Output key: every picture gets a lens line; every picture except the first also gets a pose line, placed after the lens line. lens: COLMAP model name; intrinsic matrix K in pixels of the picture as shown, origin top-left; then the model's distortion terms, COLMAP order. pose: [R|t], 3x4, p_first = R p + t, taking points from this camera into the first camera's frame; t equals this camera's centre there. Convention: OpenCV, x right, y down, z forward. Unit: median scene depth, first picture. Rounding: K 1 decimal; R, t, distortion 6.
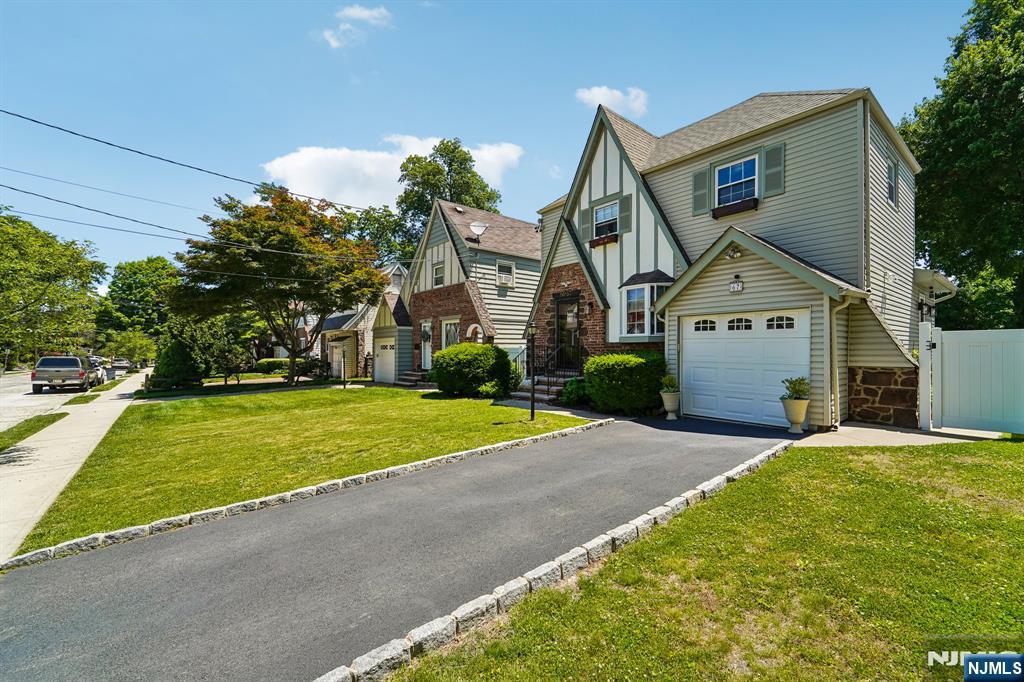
lens RADIAL K [[424.4, 0, 512.0], [0, 424.4, 341.0], [0, 0, 1]] dist [-0.000646, -0.000003]
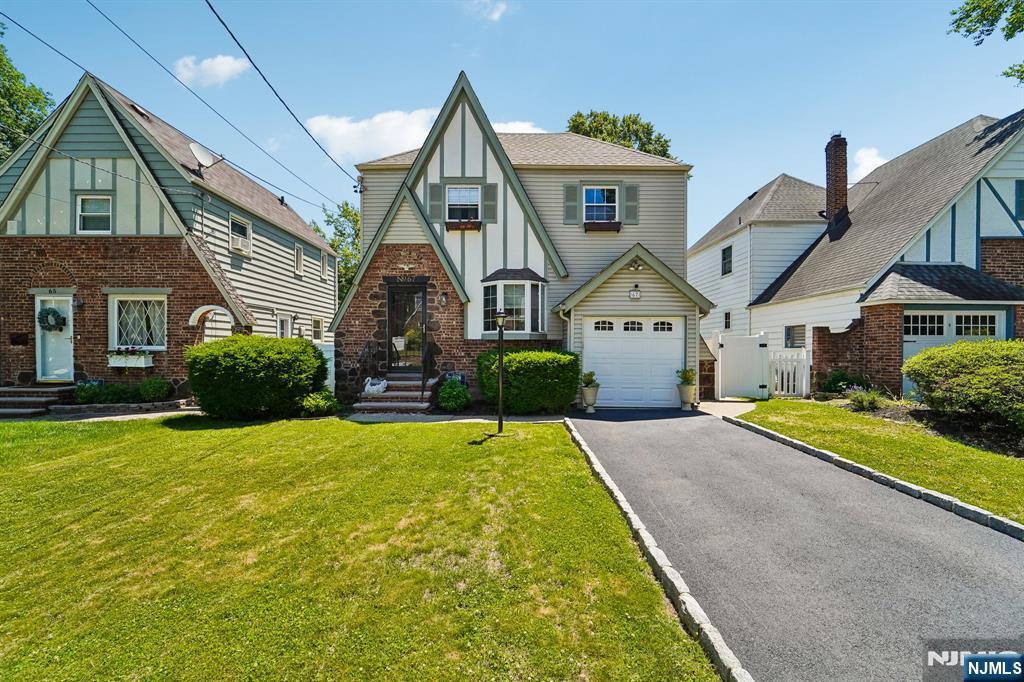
lens RADIAL K [[418.5, 0, 511.9], [0, 418.5, 352.1], [0, 0, 1]] dist [0.002284, 0.000493]
pose [[0.635590, 0.000149, 0.772027, -0.405858], [-0.020902, 0.999637, 0.017016, 0.014102], [-0.771744, -0.026952, 0.635363, 0.350943]]
